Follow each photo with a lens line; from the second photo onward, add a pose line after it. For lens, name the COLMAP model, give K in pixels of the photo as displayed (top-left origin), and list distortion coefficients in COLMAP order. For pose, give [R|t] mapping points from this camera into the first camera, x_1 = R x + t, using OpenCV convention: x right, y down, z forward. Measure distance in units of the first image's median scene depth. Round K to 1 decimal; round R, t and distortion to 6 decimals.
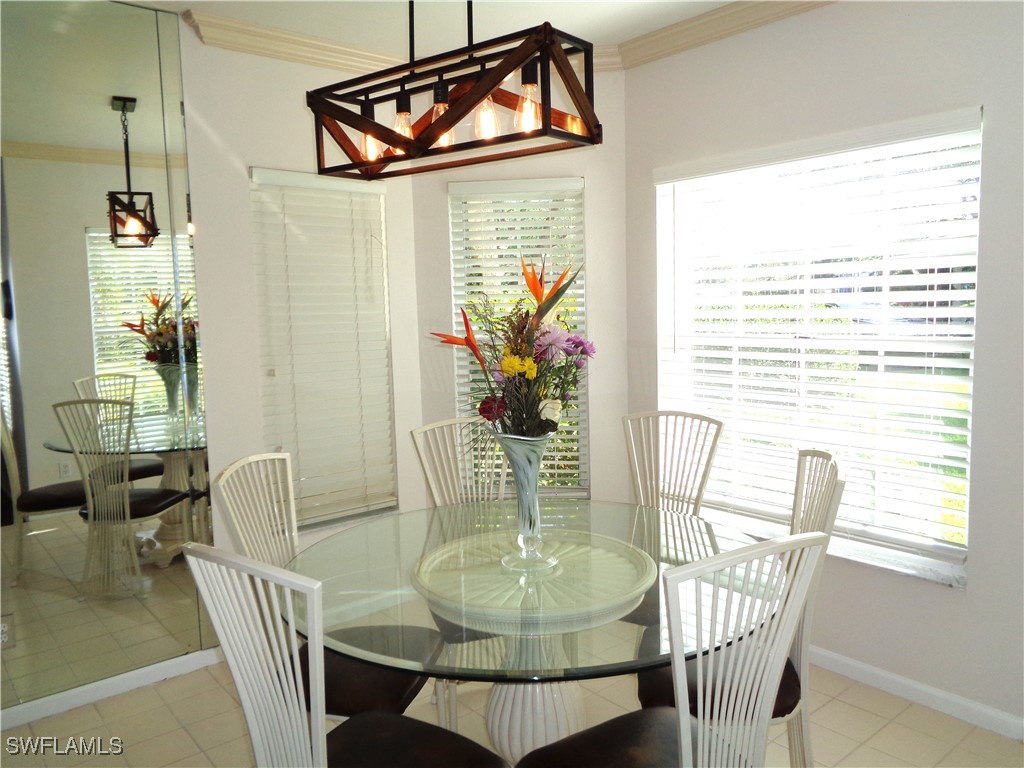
lens RADIAL K [[770.2, 0, 508.7], [0, 770.2, 386.0], [0, 0, 1]] dist [0.011295, -0.005361]
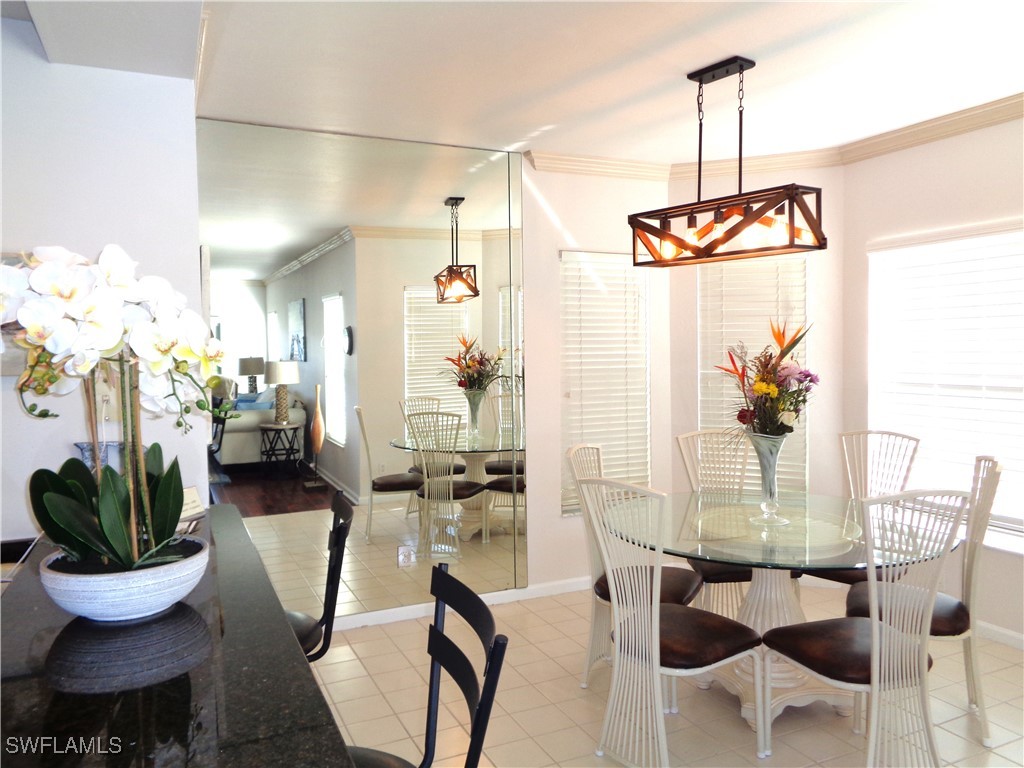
lens RADIAL K [[770.2, 0, 507.9], [0, 770.2, 388.7], [0, 0, 1]] dist [0.011295, -0.005361]
pose [[0.966611, 0.022448, -0.255262, -0.062949], [-0.034467, 0.998493, -0.042710, 0.039093], [0.253918, 0.050082, 0.965928, -0.425464]]
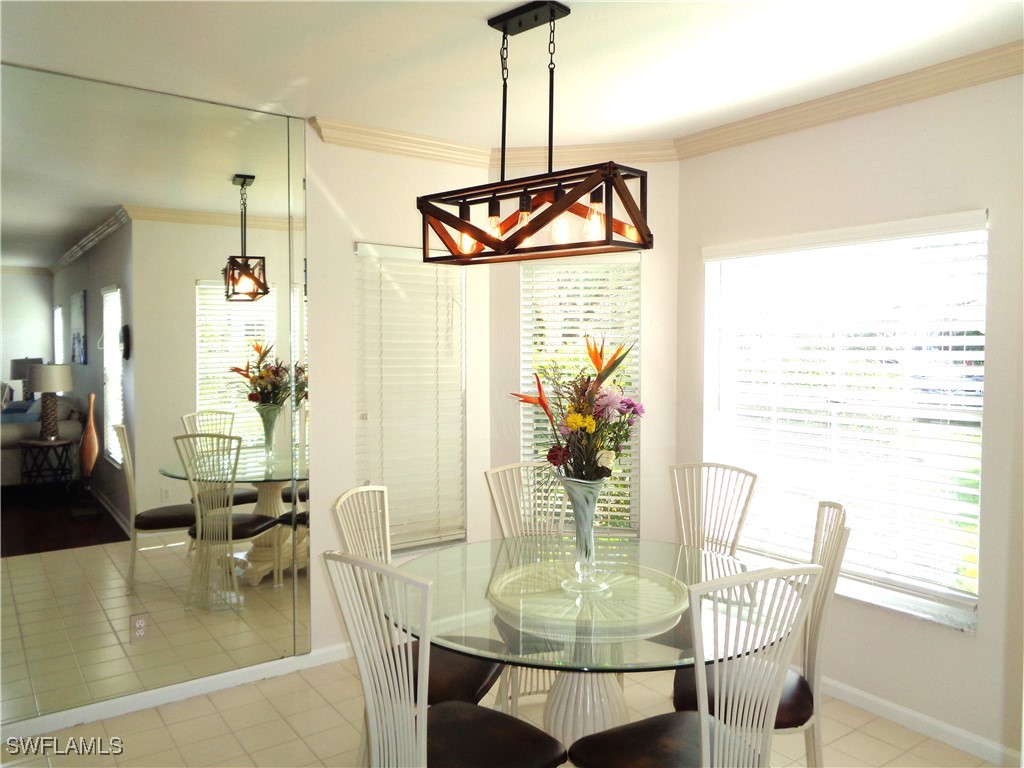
lens RADIAL K [[770.2, 0, 507.9], [0, 770.2, 387.1], [0, 0, 1]] dist [0.011295, -0.005361]
pose [[0.996850, 0.030797, -0.073092, -0.009857], [-0.034723, 0.997987, -0.053066, -0.008663], [0.071310, 0.055437, 0.995912, -0.159446]]
